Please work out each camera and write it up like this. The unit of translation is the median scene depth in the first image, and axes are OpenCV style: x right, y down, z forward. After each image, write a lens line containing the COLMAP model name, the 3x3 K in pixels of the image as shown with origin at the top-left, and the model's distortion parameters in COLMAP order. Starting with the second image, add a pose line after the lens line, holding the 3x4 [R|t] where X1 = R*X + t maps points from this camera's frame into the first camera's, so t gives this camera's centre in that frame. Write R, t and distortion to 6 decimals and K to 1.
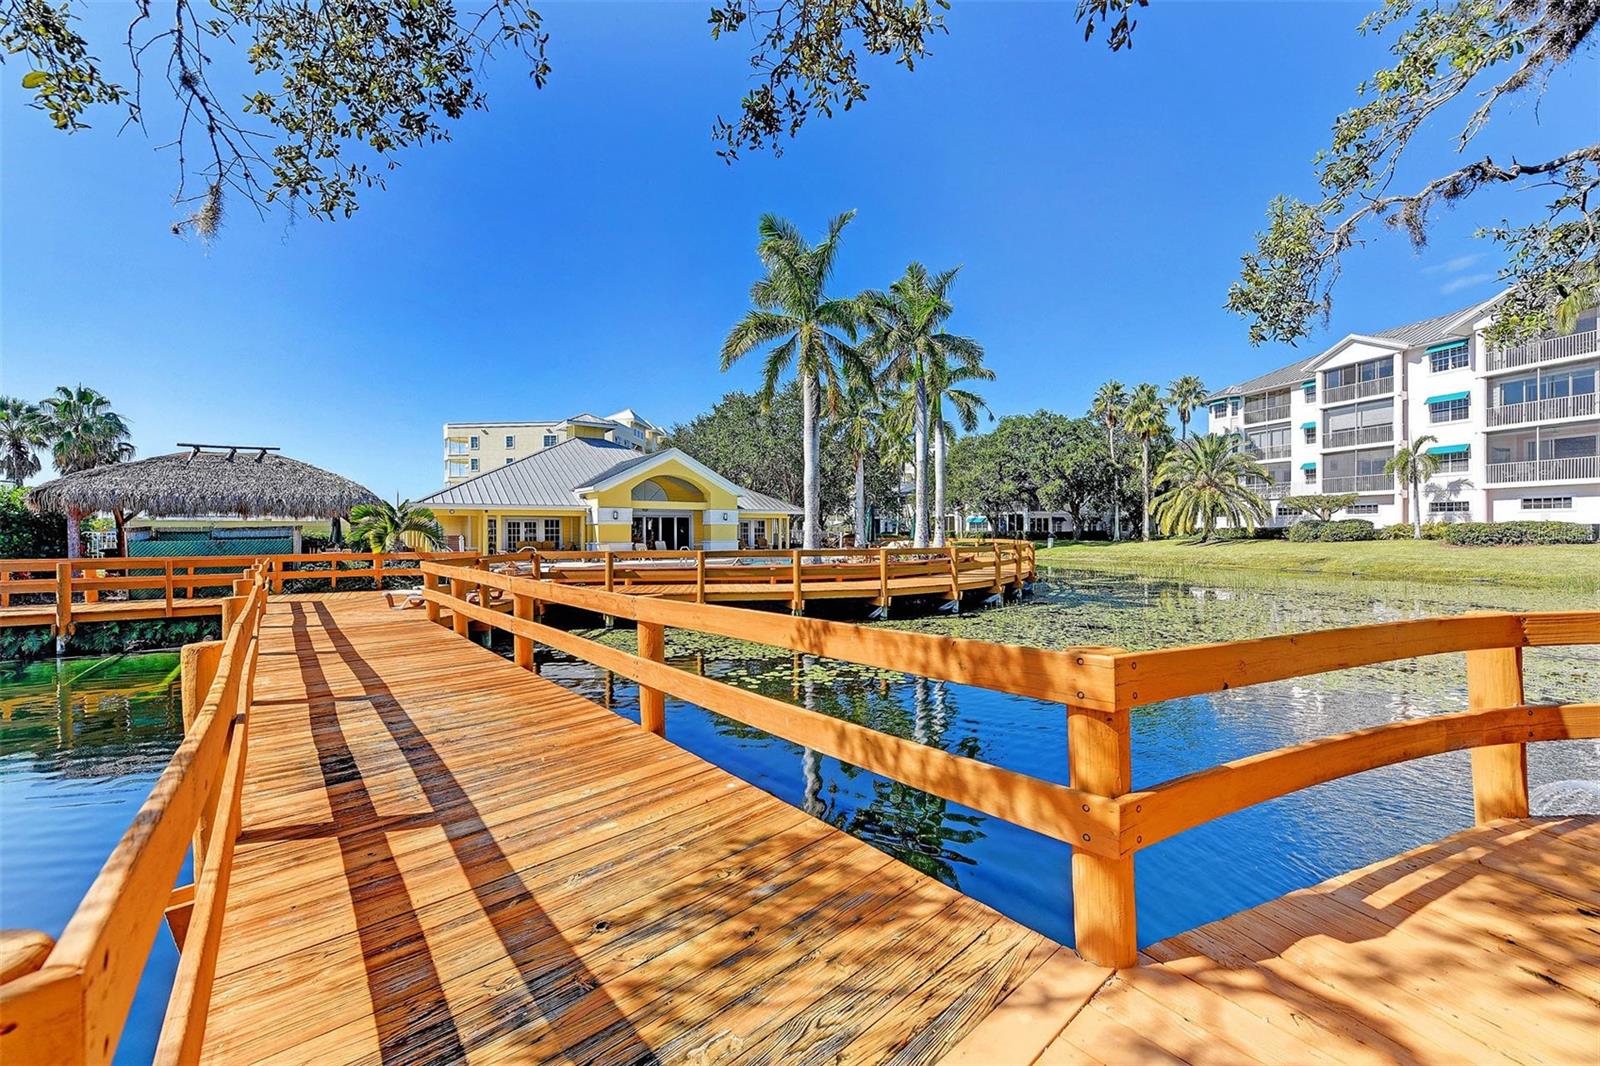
lens RADIAL K [[637.3, 0, 800.0], [0, 637.3, 533.0], [0, 0, 1]] dist [0.014856, 0.000069]
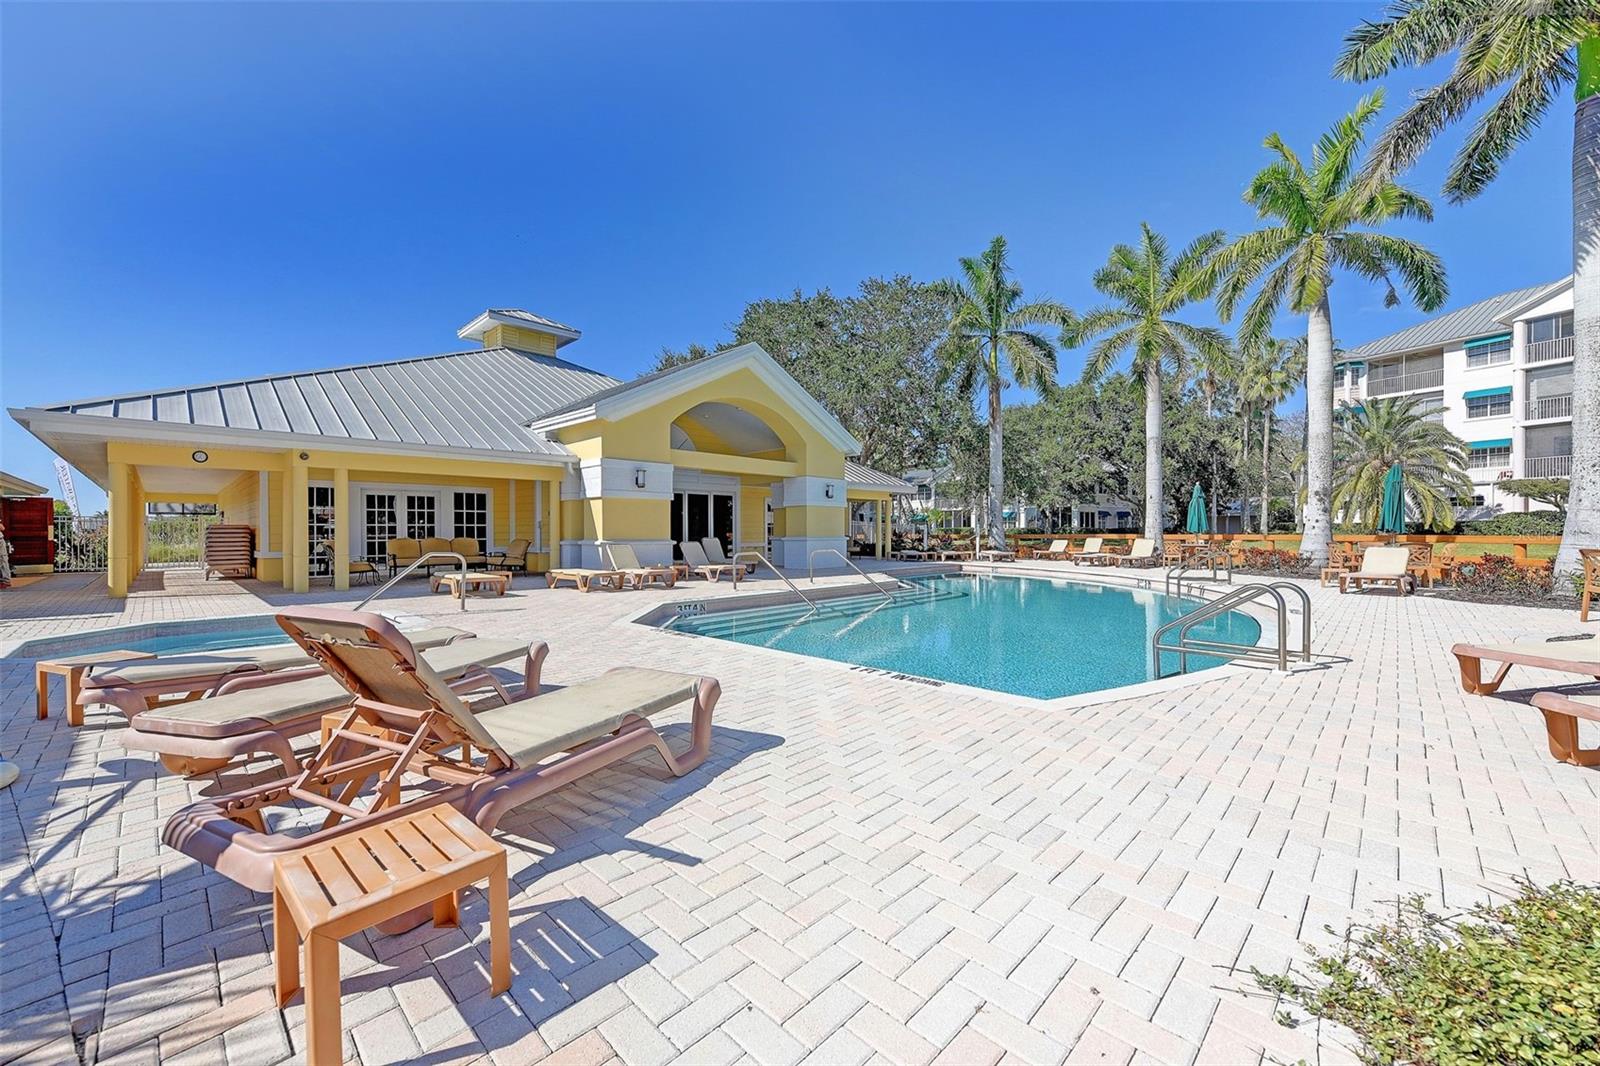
lens RADIAL K [[637.3, 0, 800.0], [0, 637.3, 533.0], [0, 0, 1]] dist [0.014856, 0.000069]
pose [[0.981422, 0.000712, 0.191862, -0.234849], [0.000764, 0.999971, -0.007617, 0.011452], [-0.191862, 0.007622, 0.981392, 0.486335]]
